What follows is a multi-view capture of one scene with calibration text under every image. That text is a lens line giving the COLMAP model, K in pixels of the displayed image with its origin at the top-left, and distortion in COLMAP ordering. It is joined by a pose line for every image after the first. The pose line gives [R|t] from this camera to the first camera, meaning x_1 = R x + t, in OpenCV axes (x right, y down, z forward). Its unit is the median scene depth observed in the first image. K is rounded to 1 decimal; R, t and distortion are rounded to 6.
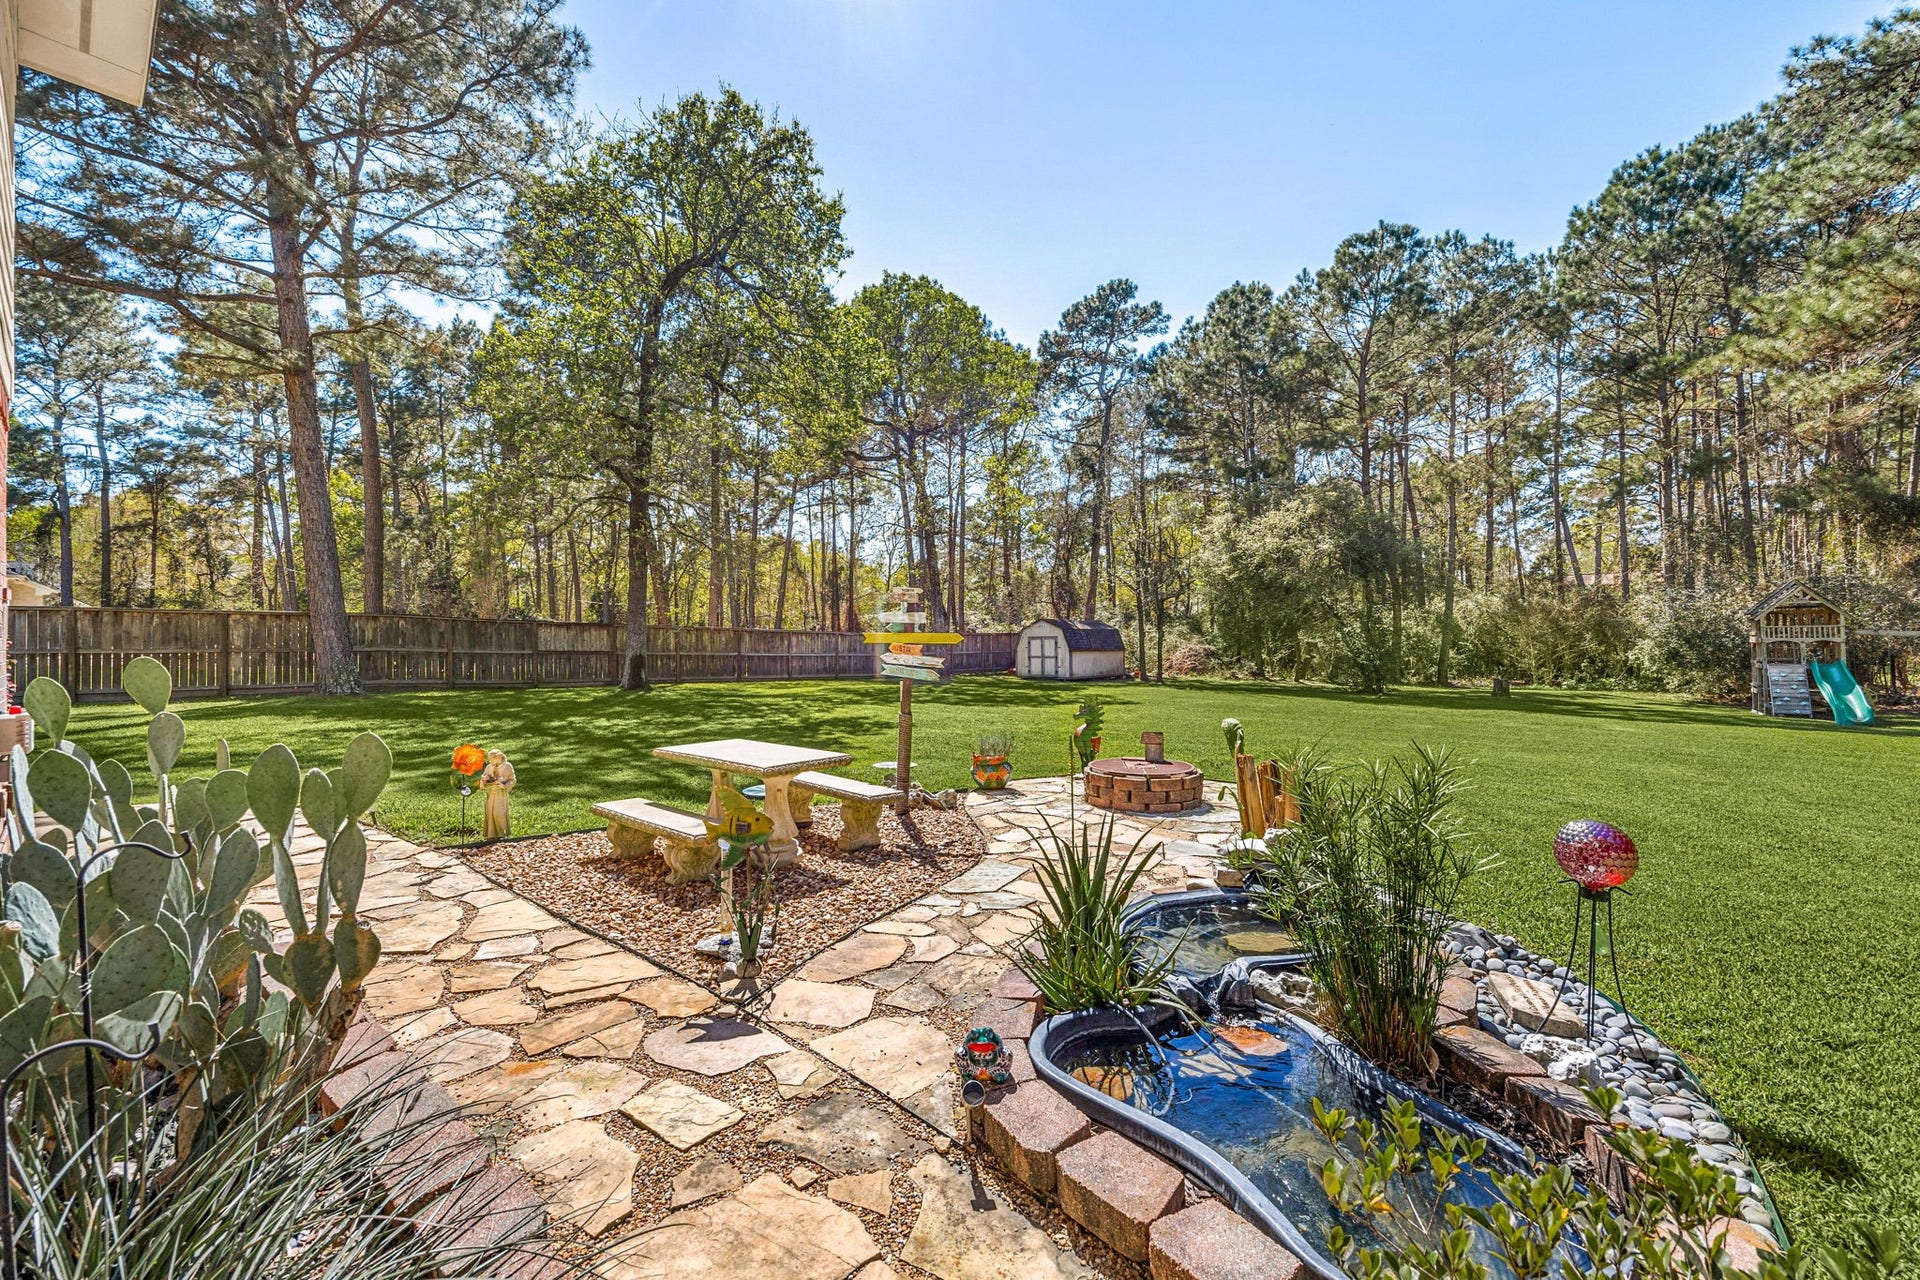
lens RADIAL K [[758.2, 0, 960.0], [0, 758.2, 640.0], [0, 0, 1]] dist [-0.002595, -0.000369]
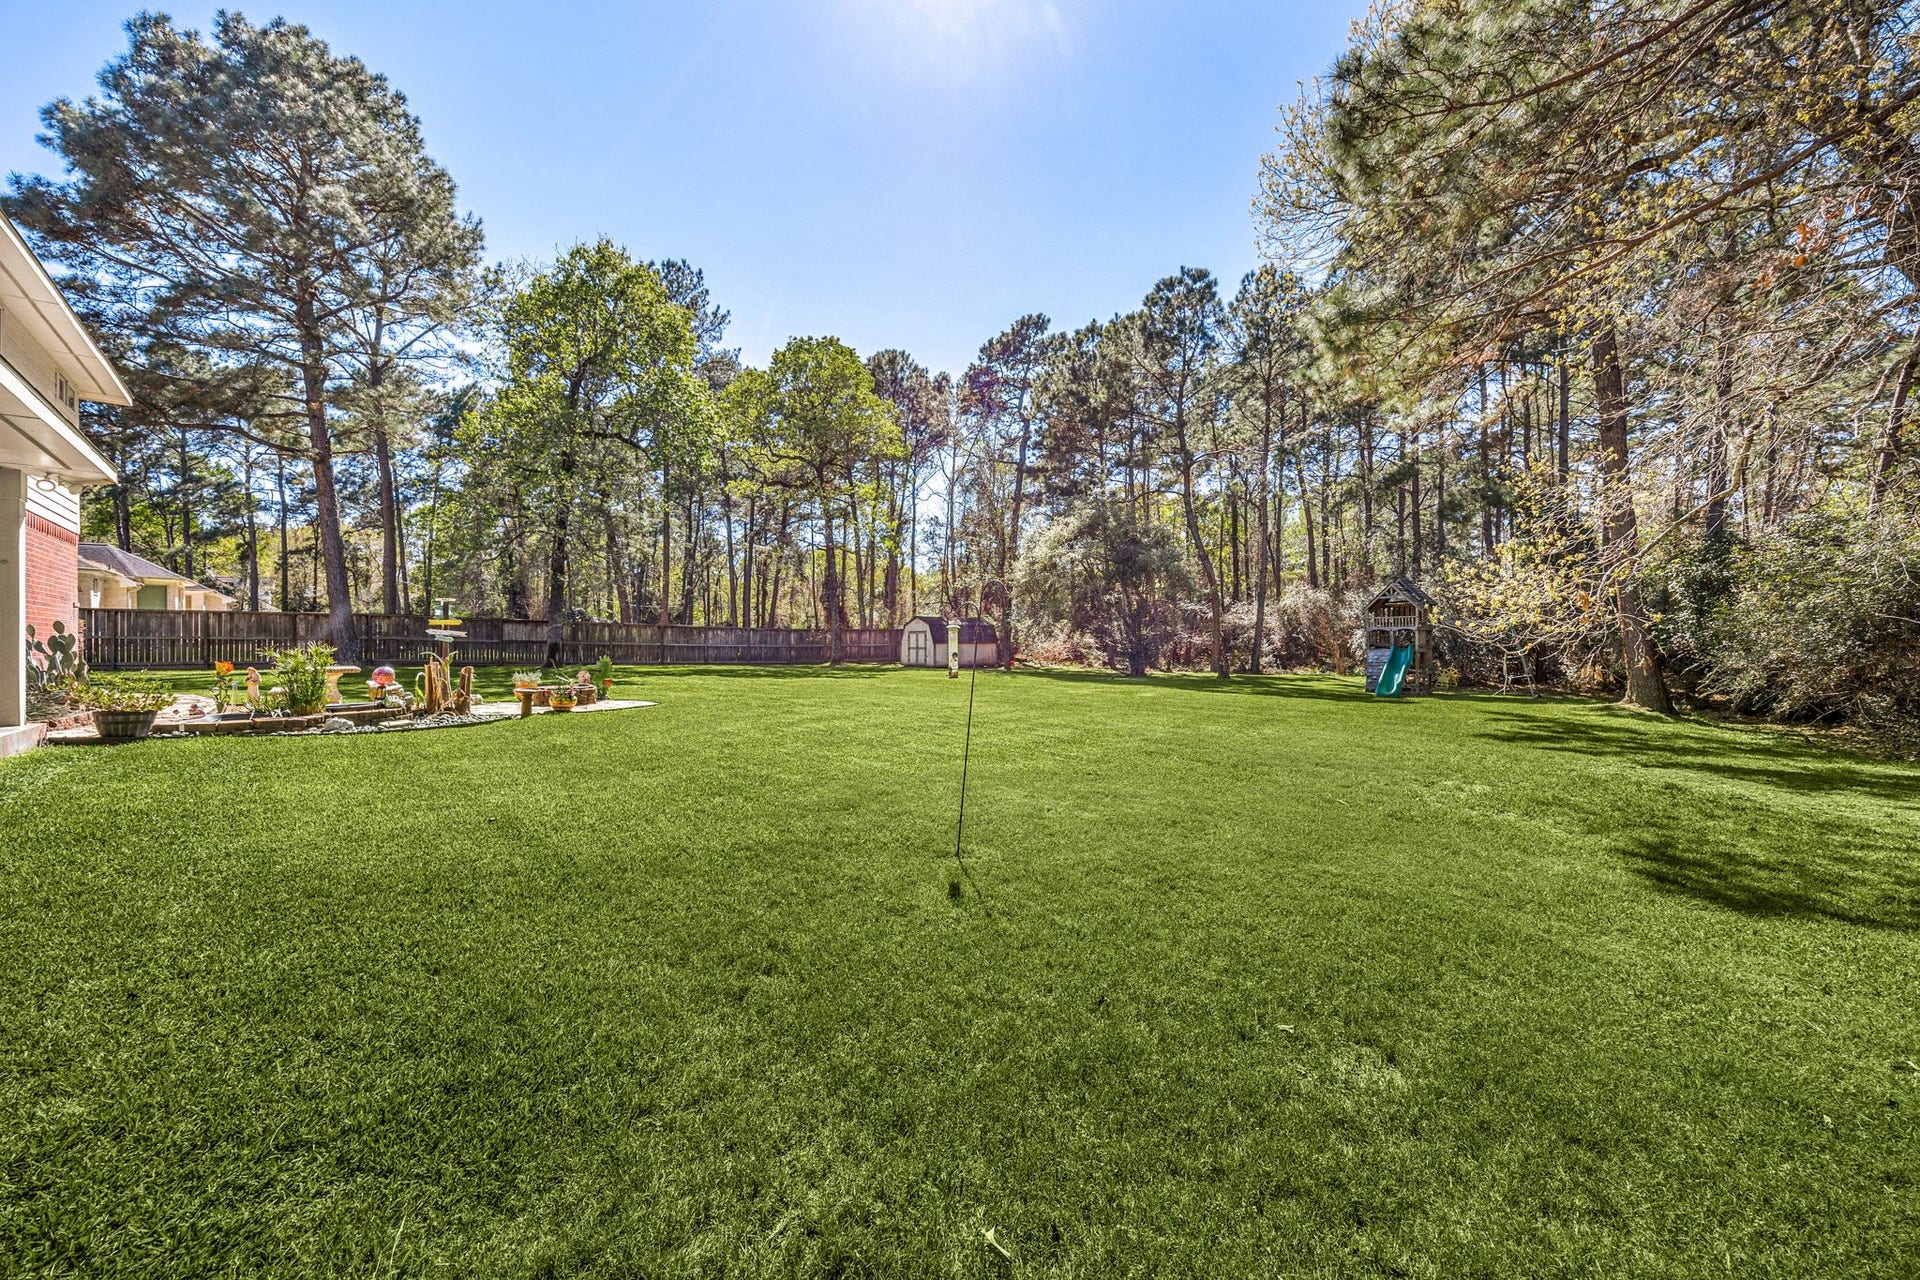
lens RADIAL K [[776.7, 0, 960.0], [0, 776.7, 640.0], [0, 0, 1]] dist [0.001565, 0.000361]
pose [[0.984488, 0.000048, -0.175450, 0.305808], [-0.000190, 1.000000, -0.000796, 0.008387], [0.175450, 0.000817, 0.984488, -0.152973]]
